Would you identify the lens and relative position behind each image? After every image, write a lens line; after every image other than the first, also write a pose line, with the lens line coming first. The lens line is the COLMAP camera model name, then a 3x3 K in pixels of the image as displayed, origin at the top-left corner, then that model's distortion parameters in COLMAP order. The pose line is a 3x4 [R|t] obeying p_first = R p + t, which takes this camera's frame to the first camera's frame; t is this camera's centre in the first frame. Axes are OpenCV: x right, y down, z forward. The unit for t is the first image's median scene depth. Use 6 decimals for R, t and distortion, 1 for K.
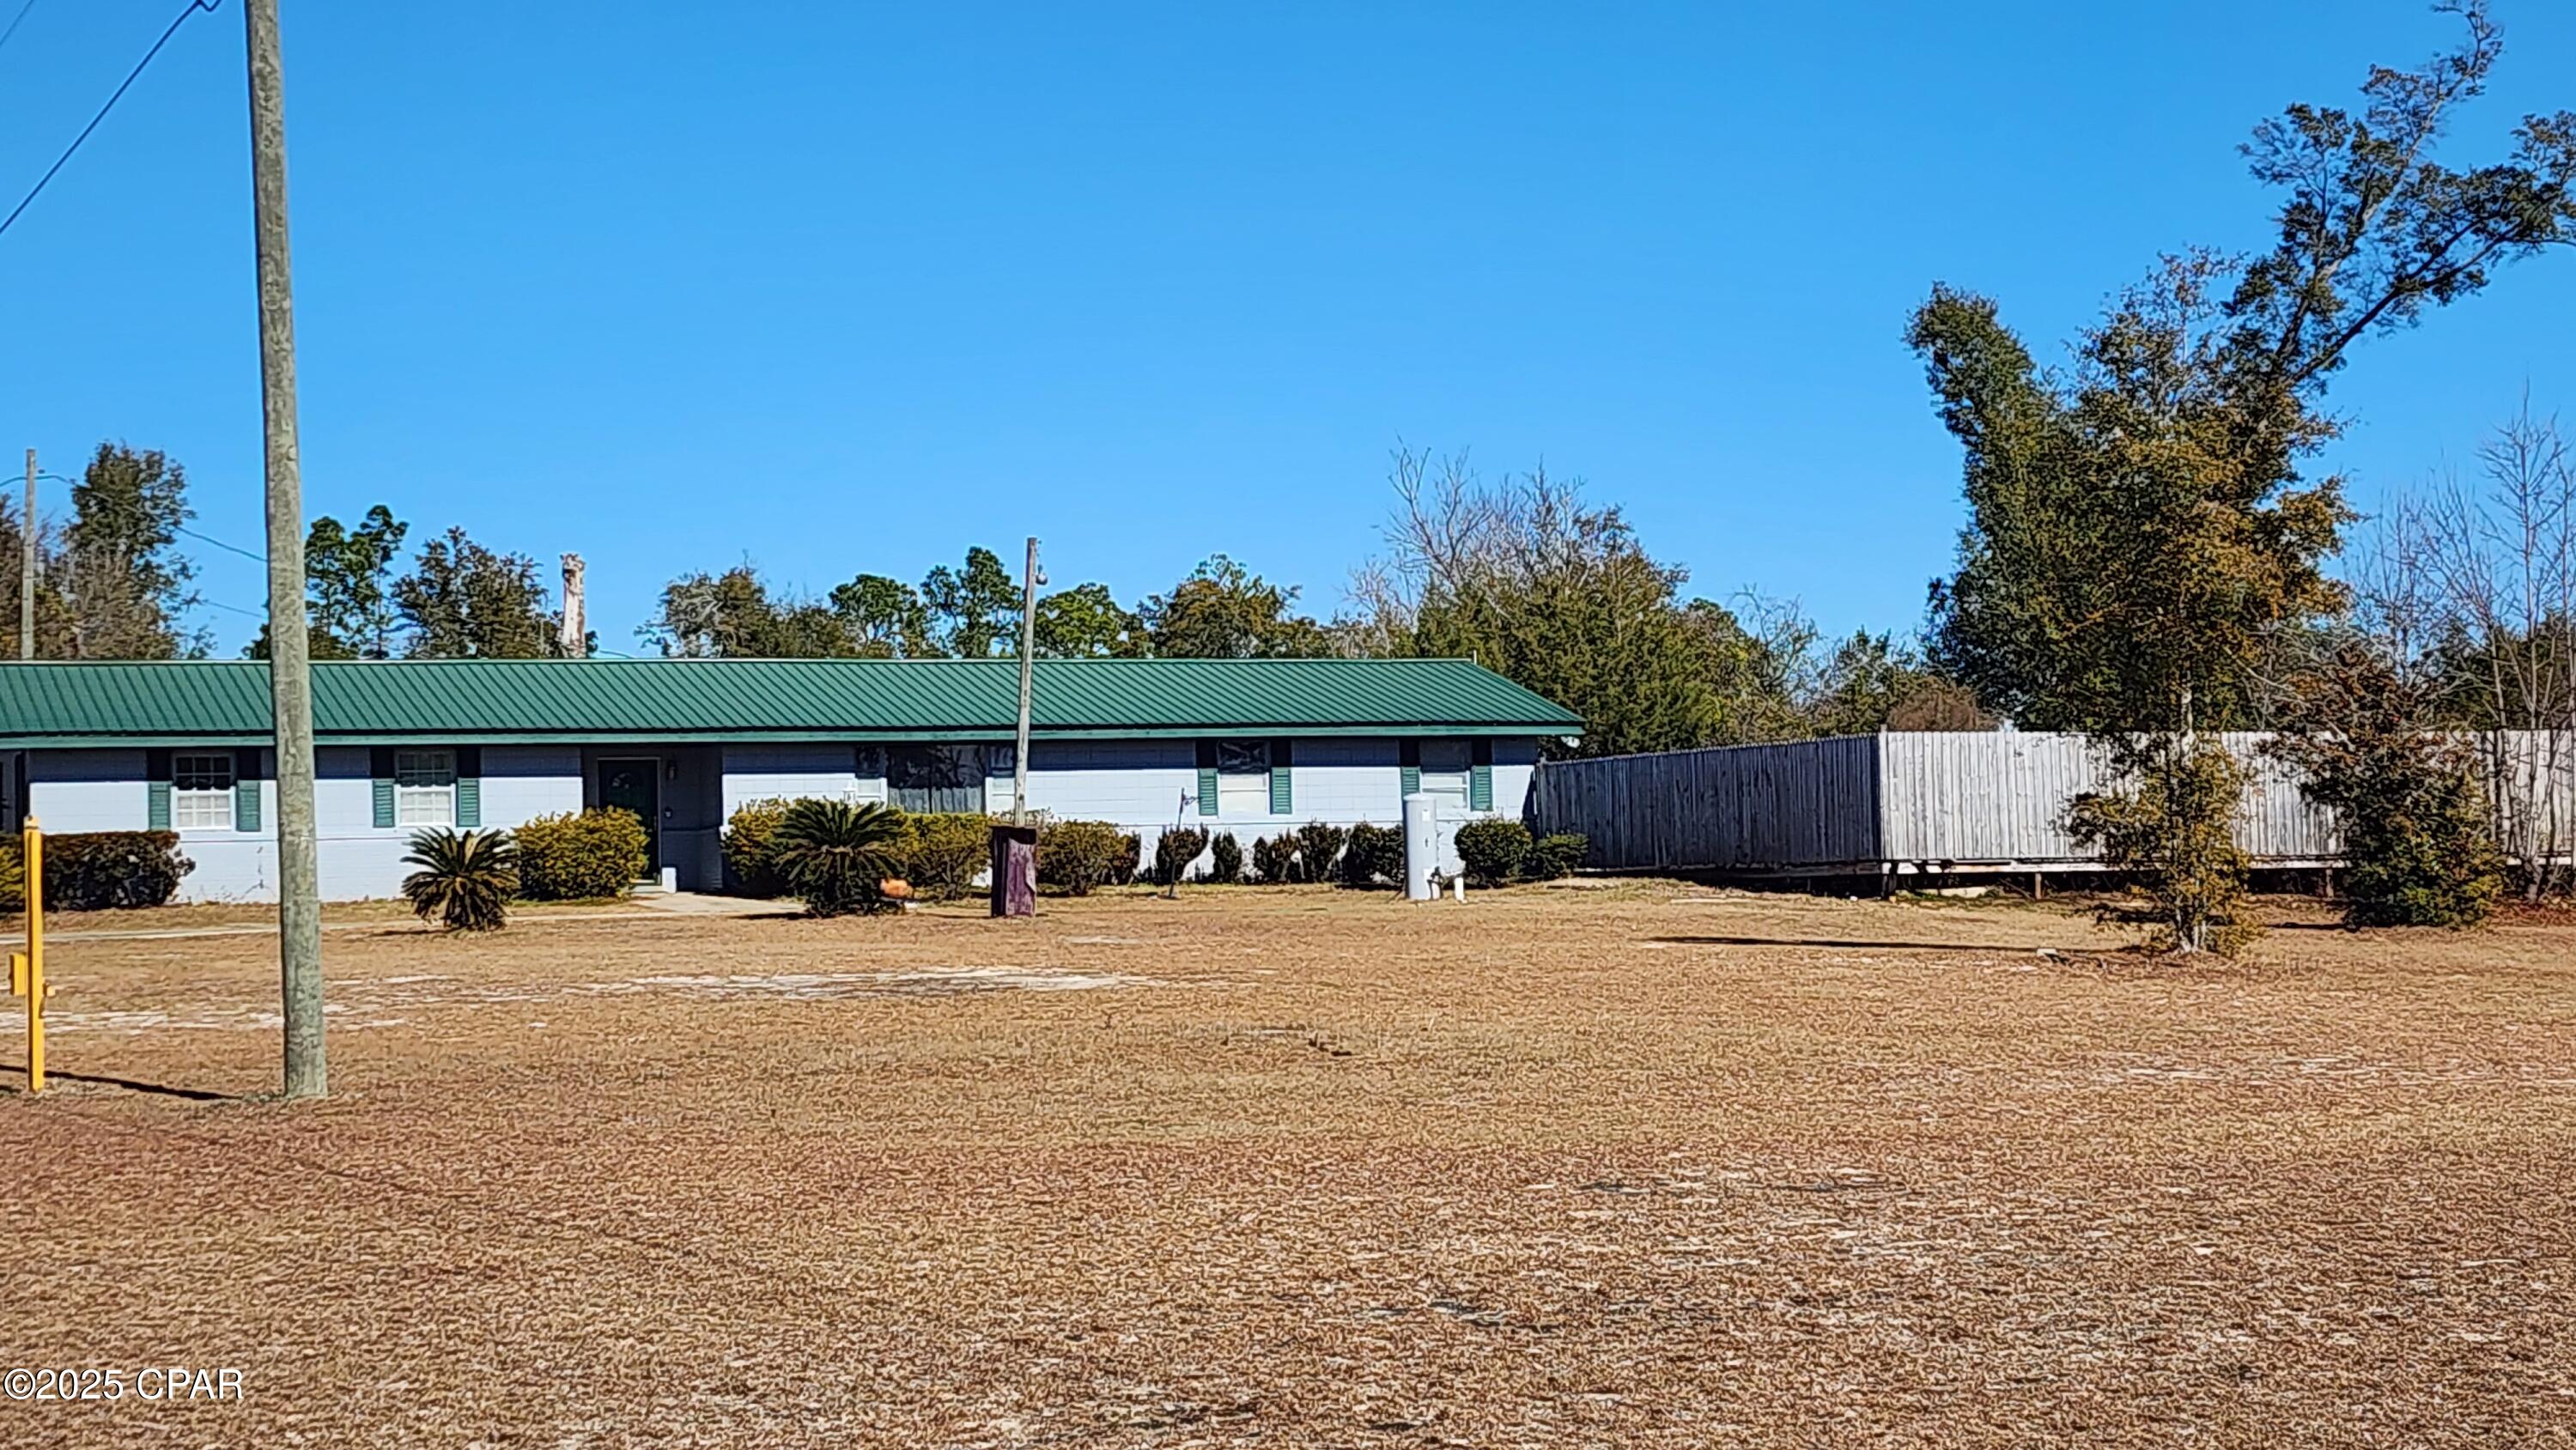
lens RADIAL K [[4547.3, 0, 1290.0], [0, 4547.3, 675.0], [0, 0, 1]] dist [0.269976, -0.938853]
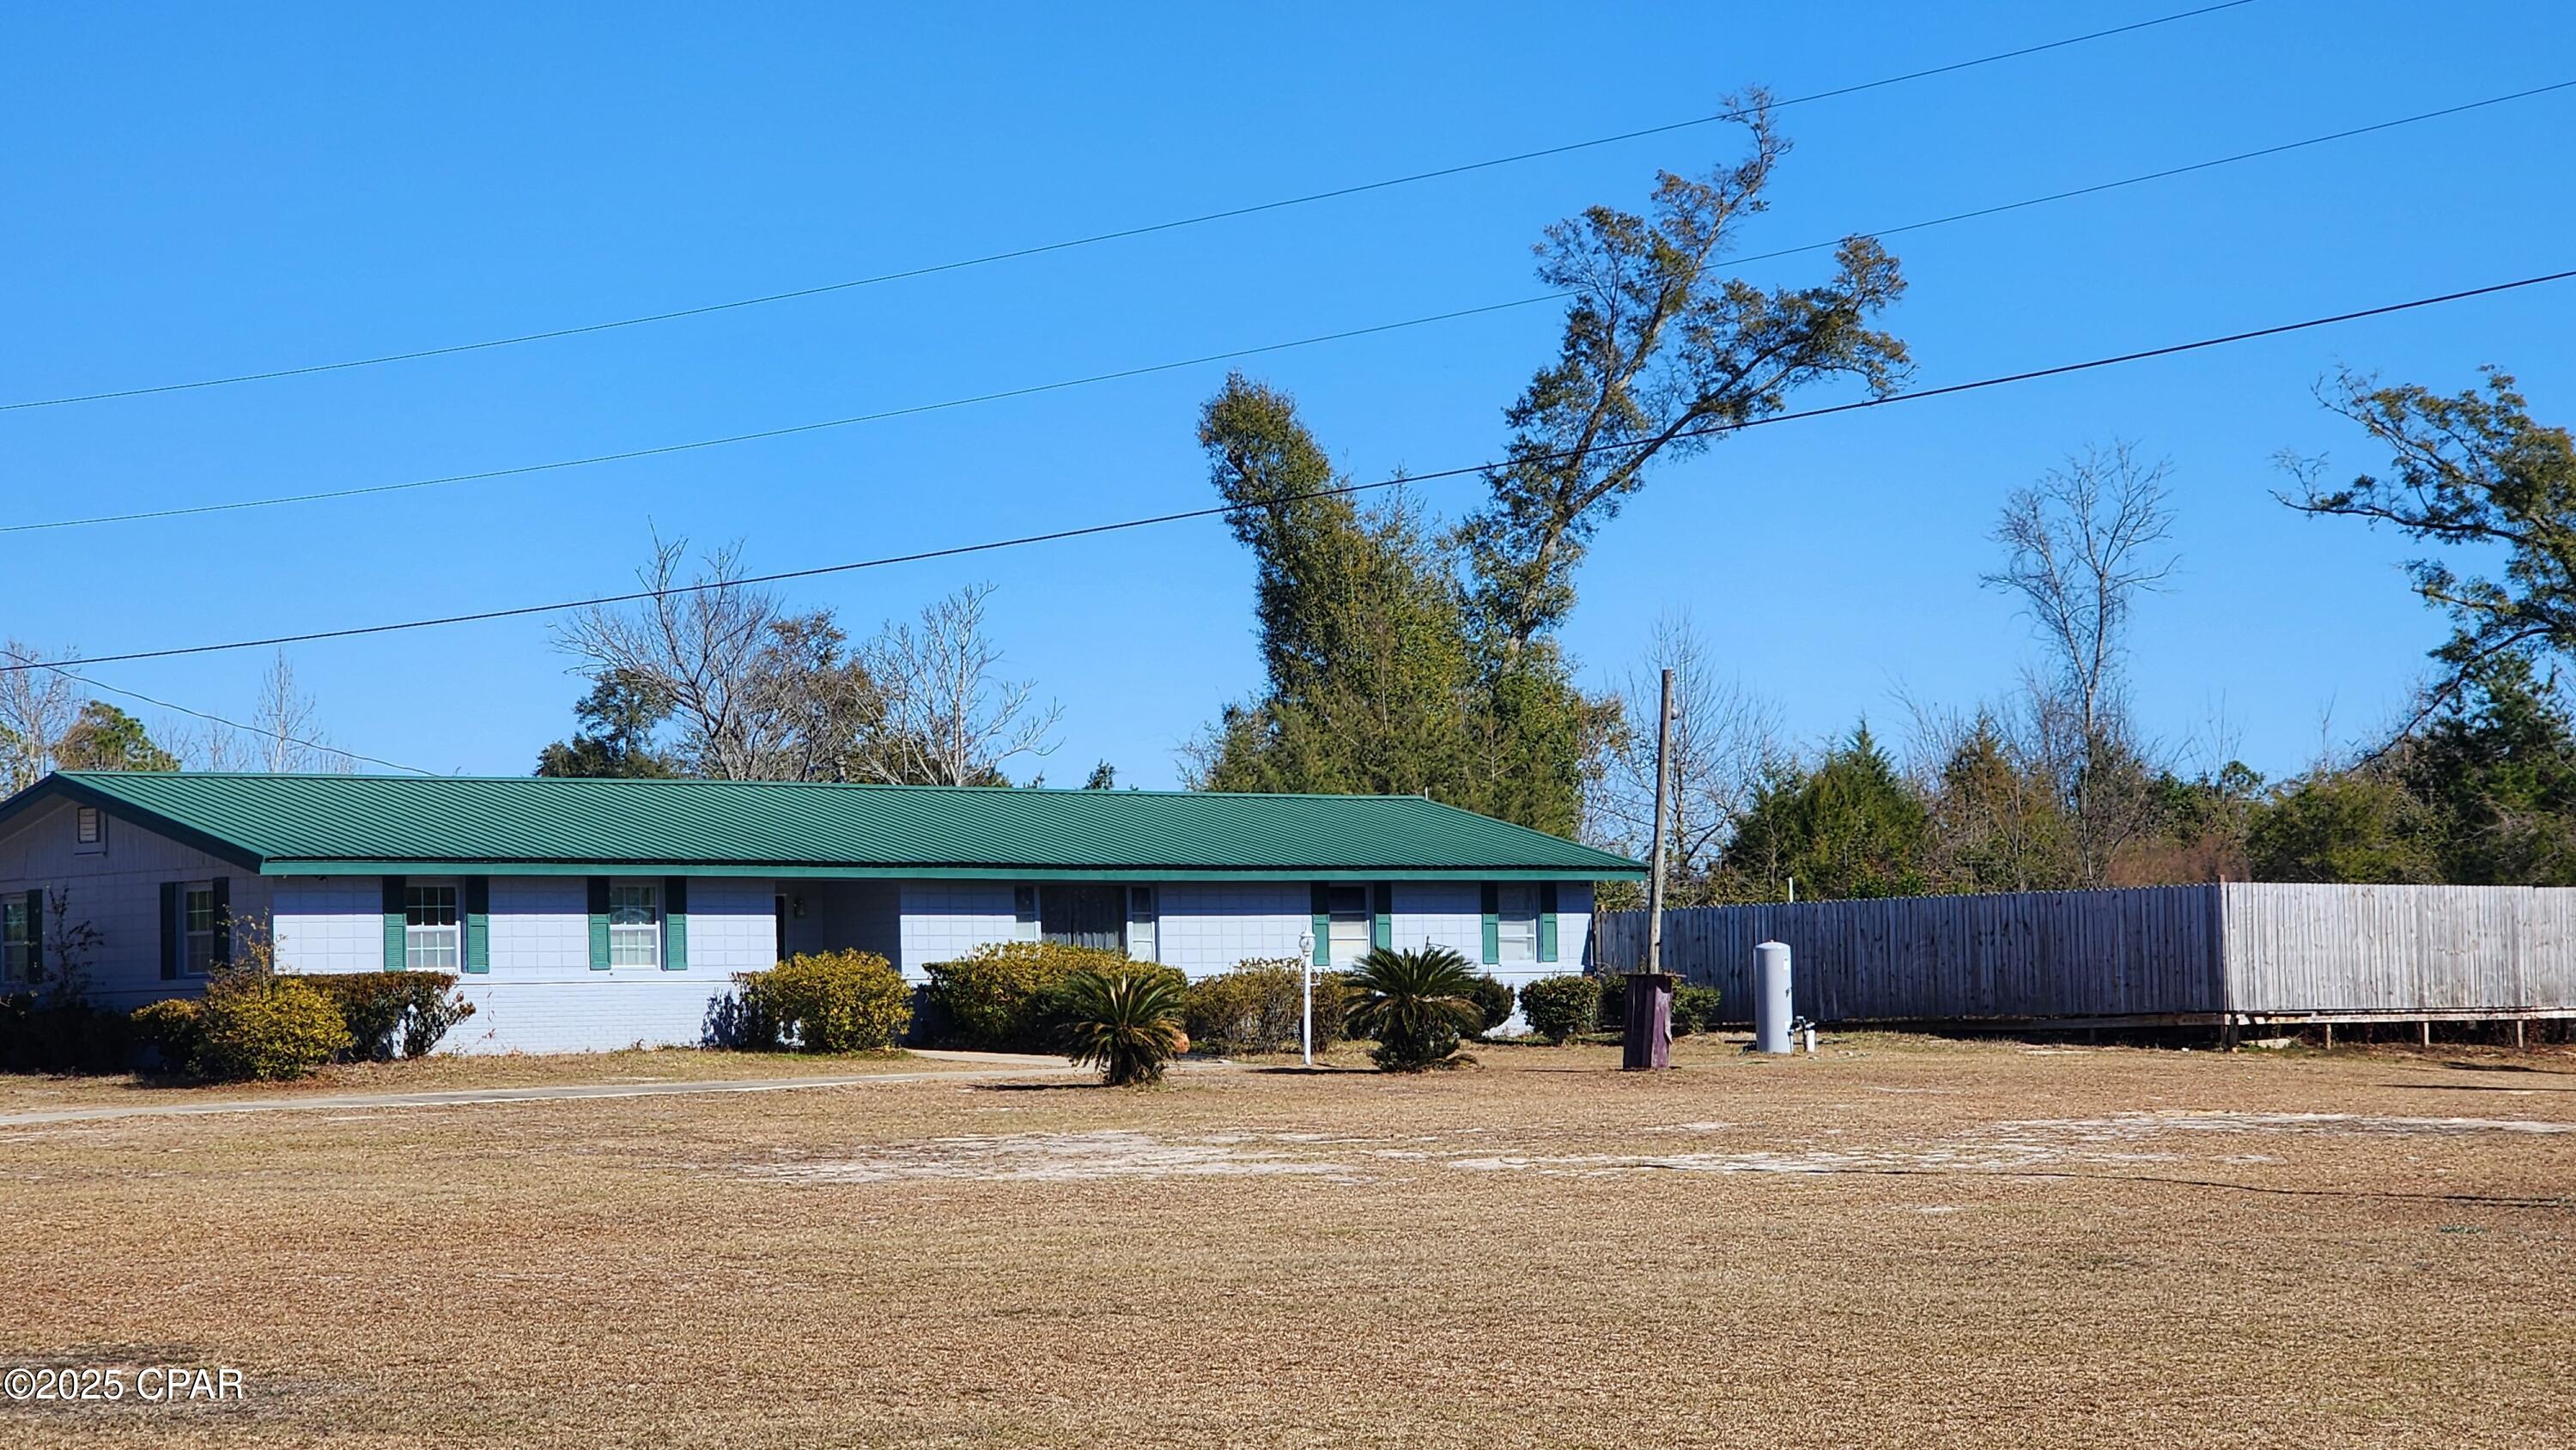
lens RADIAL K [[5771.0, 0, 1288.0], [0, 5771.0, 725.0], [0, 0, 1]] dist [-0.644202, 9.855194]
pose [[0.906061, 0.023644, 0.422485, -0.579952], [-0.018647, 0.999699, -0.015956, 0.001582], [-0.422735, 0.006579, 0.906229, -0.047314]]
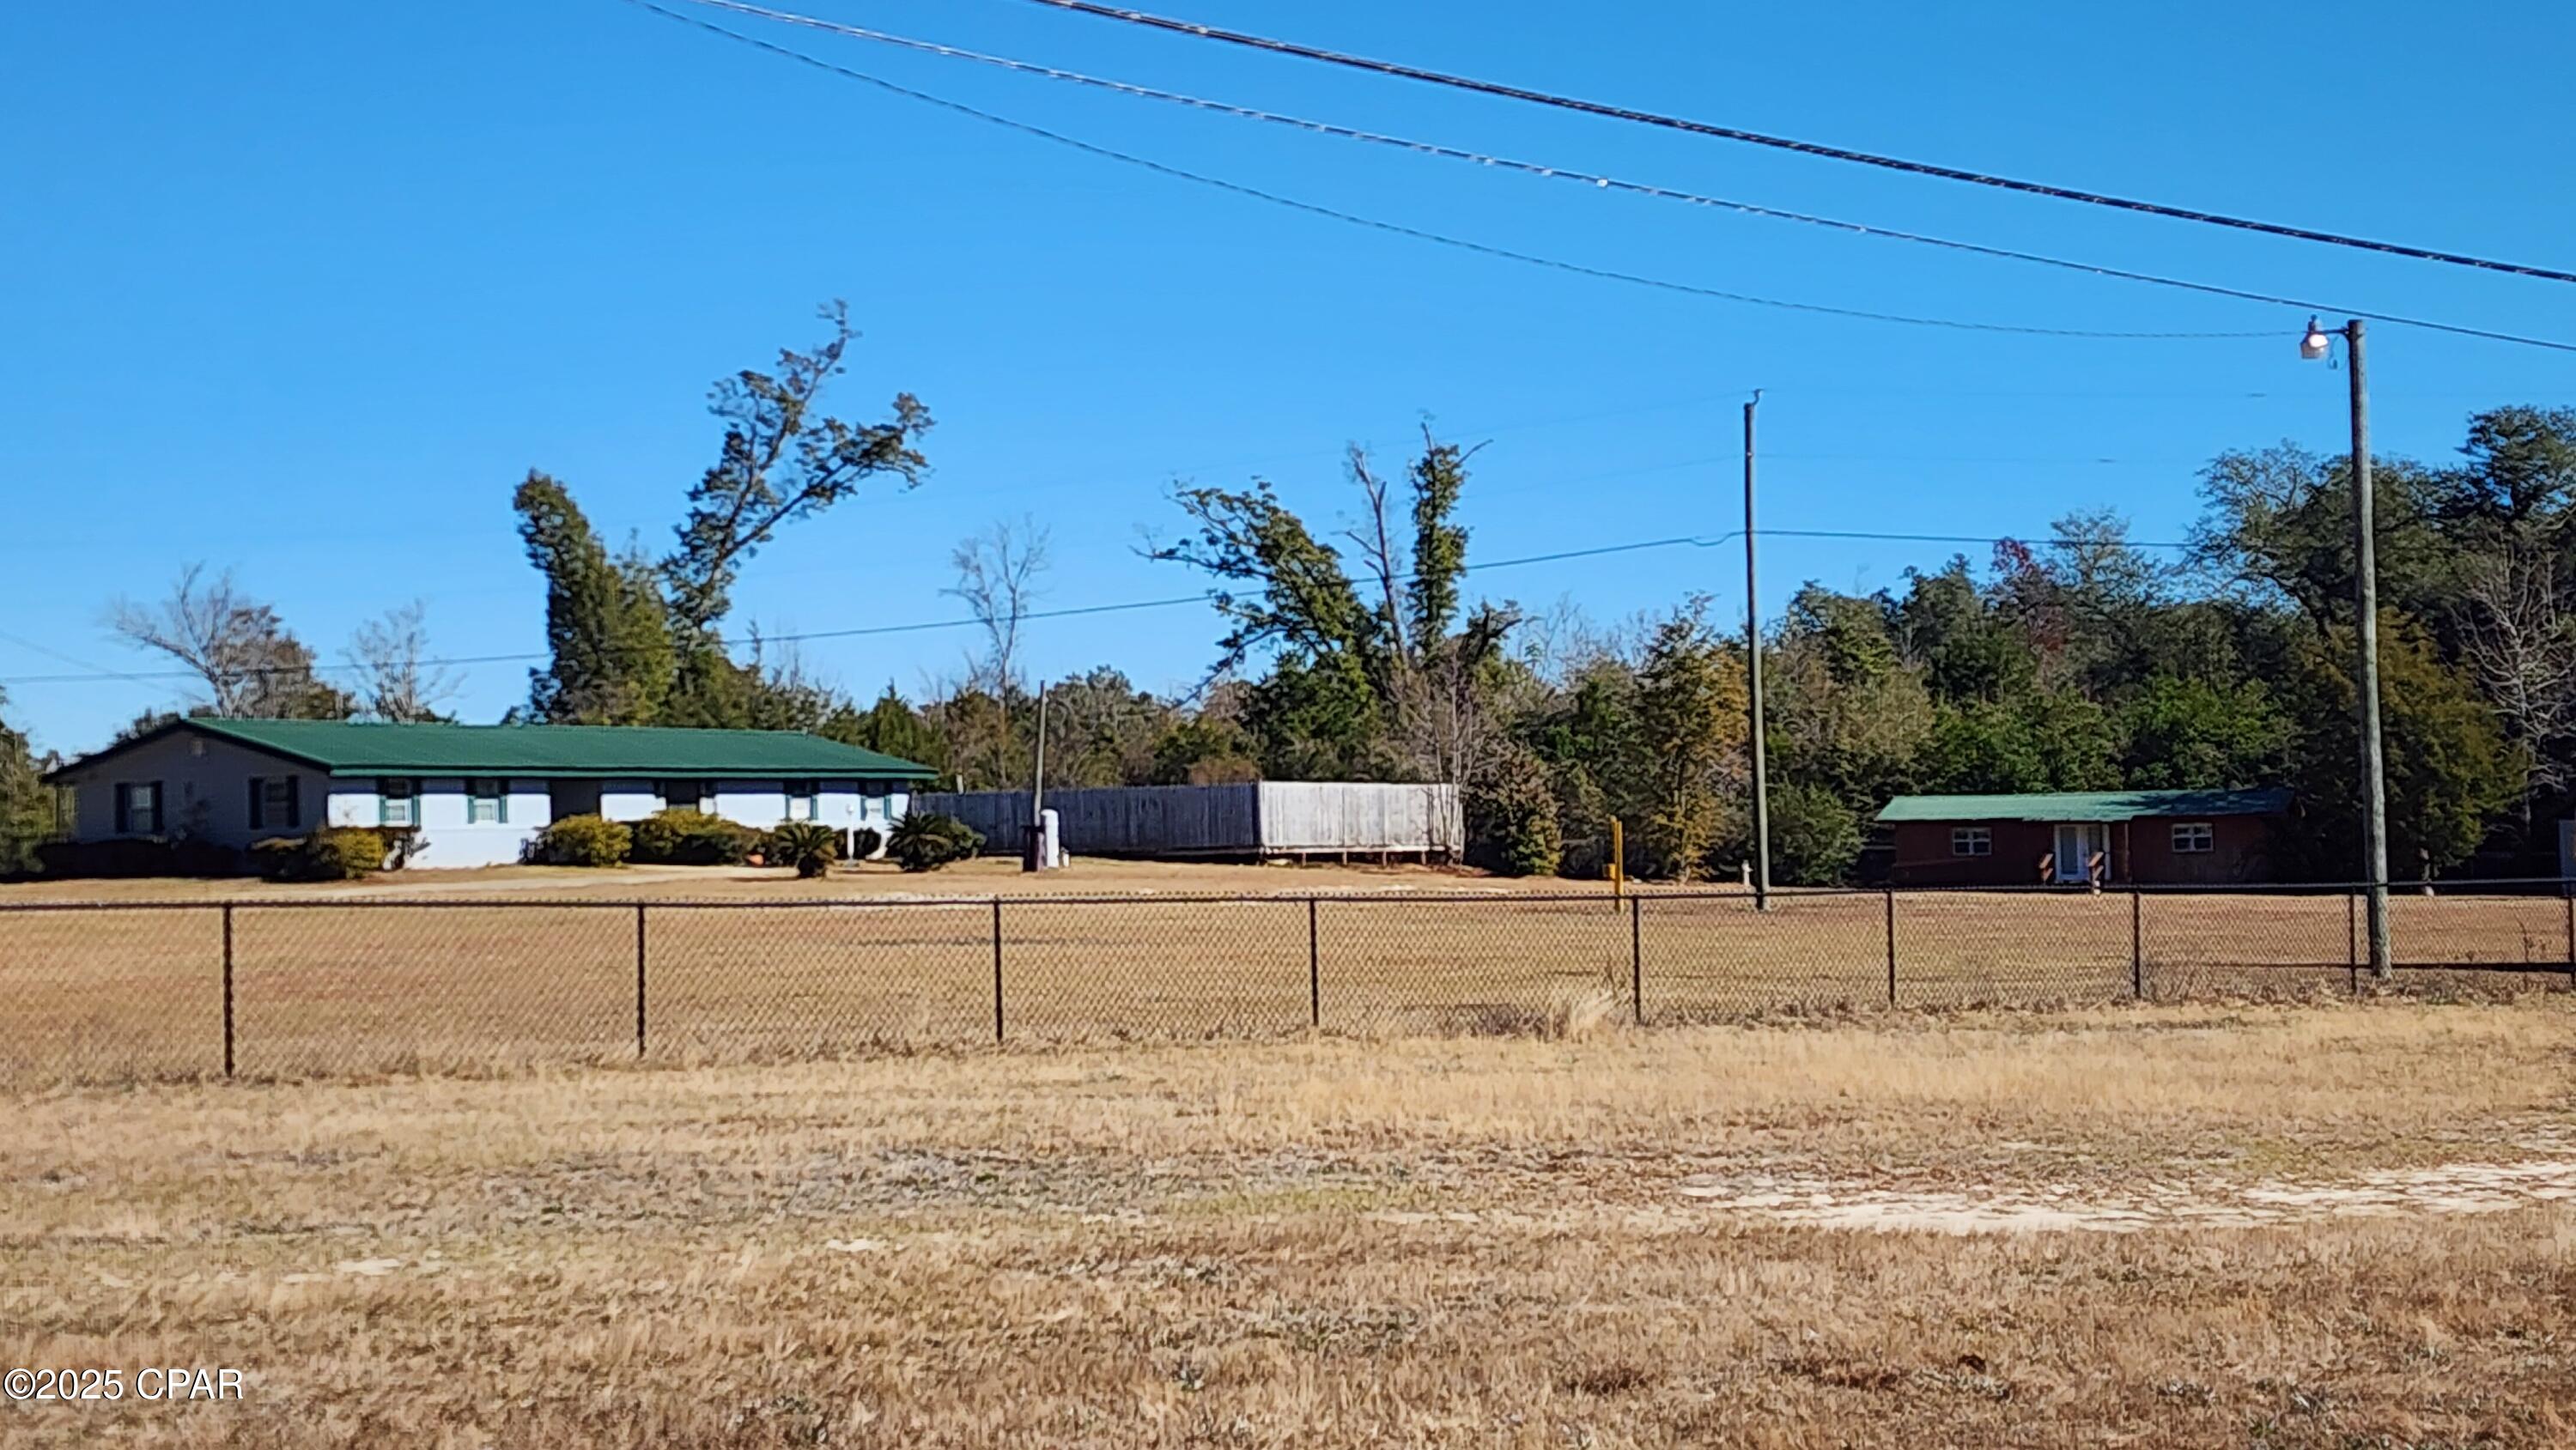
lens RADIAL K [[4547.3, 0, 1290.0], [0, 4547.3, 675.0], [0, 0, 1]] dist [0.269976, -0.938853]
pose [[0.753218, 0.030590, 0.657059, -1.161022], [-0.027465, 0.999509, -0.015049, -0.004767], [-0.657197, -0.006711, 0.753689, -0.505006]]
